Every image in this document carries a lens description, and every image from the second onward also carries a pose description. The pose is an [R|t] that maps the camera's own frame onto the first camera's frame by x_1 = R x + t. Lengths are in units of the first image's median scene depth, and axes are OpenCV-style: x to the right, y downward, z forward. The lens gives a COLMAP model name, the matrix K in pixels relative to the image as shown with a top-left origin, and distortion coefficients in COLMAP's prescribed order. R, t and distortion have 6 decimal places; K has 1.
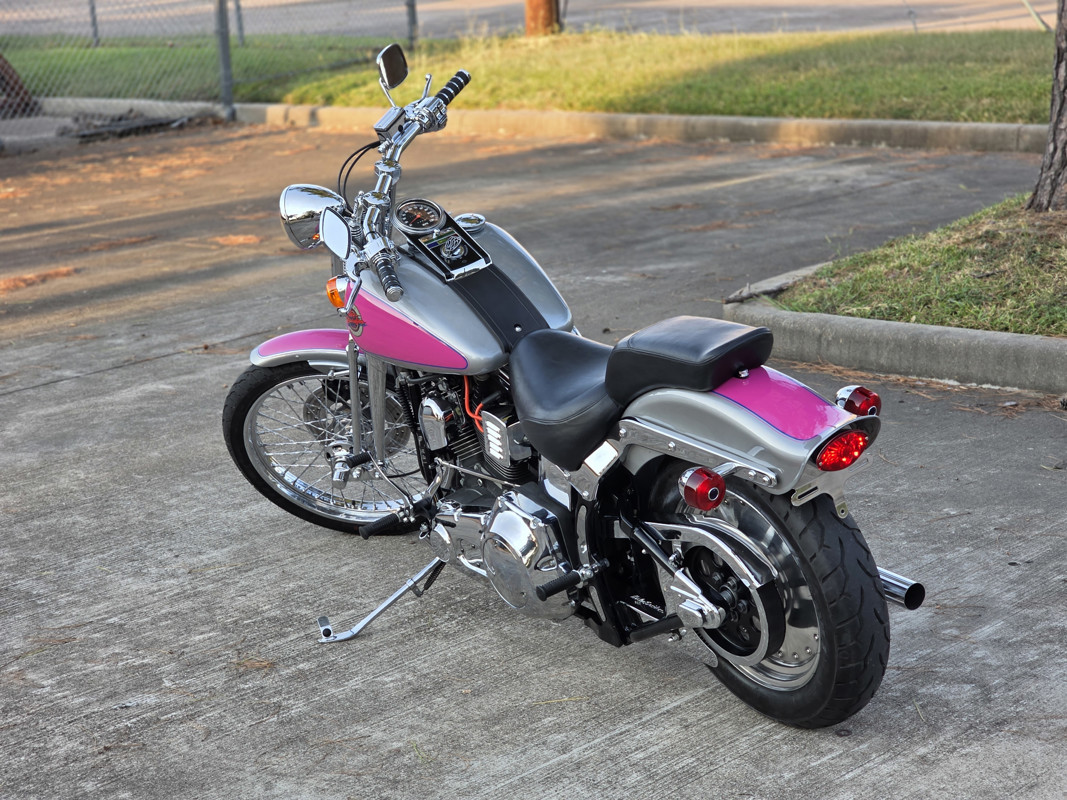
lens RADIAL K [[2077.5, 0, 571.2], [0, 2077.5, 400.2], [0, 0, 1]] dist [0.039108, 0.098311]
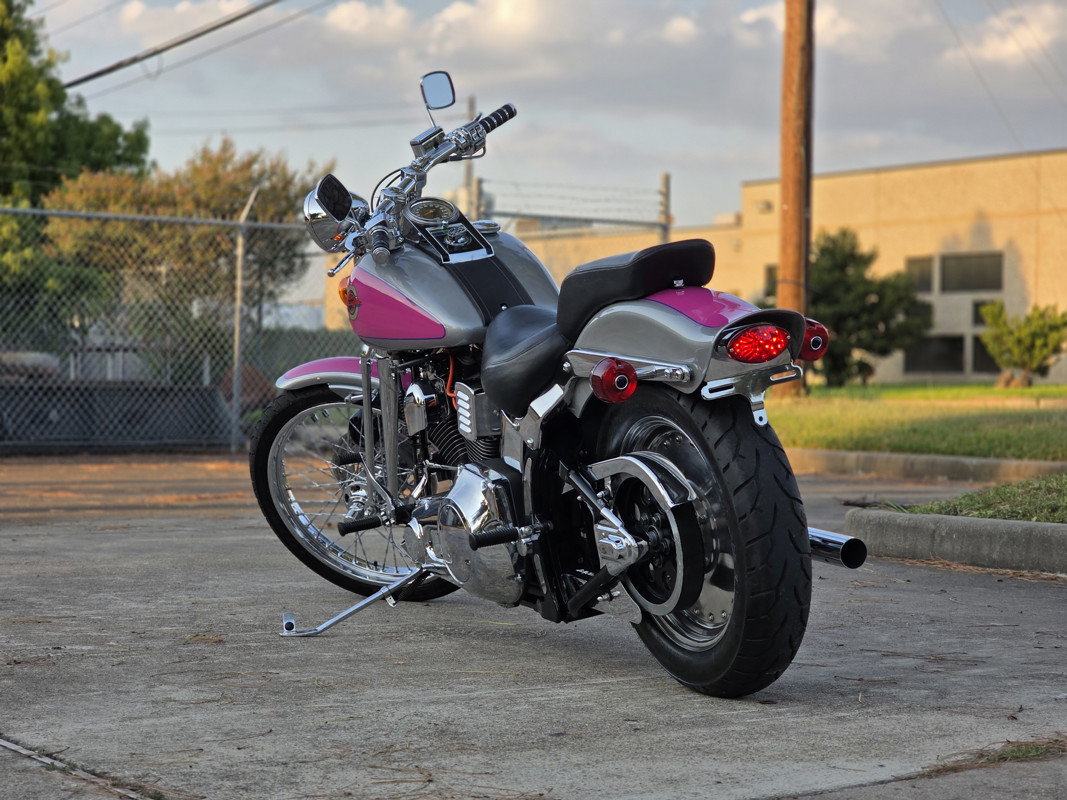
lens RADIAL K [[2081.8, 0, 533.5], [0, 2081.8, 400.0], [0, 0, 1]] dist [0.049399, -0.031310]
pose [[0.981487, 0.076955, -0.175390, 0.153945], [-0.114637, 0.969624, -0.216074, 0.205508], [0.153435, 0.232180, 0.960495, 0.068177]]
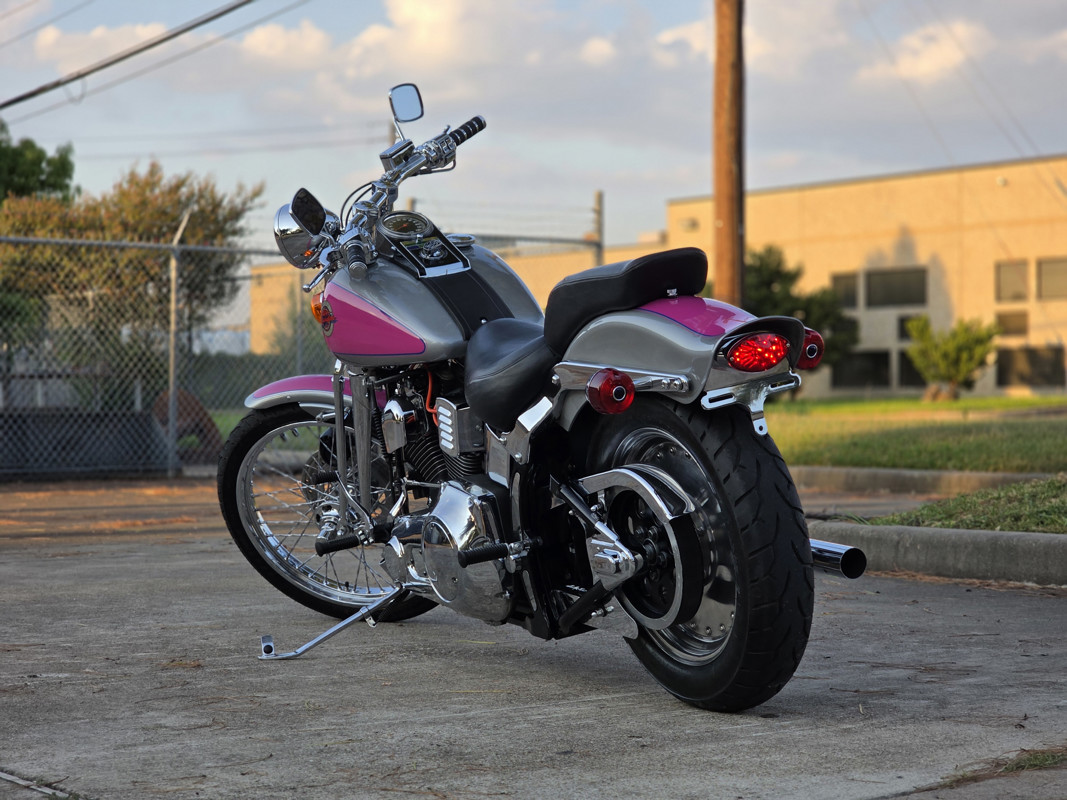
lens RADIAL K [[2081.8, 0, 533.5], [0, 2081.8, 400.0], [0, 0, 1]] dist [0.049399, -0.031310]
pose [[0.988442, 0.059971, -0.139230, 0.126121], [-0.091176, 0.968923, -0.229946, 0.208479], [0.121113, 0.239983, 0.963193, 0.077657]]
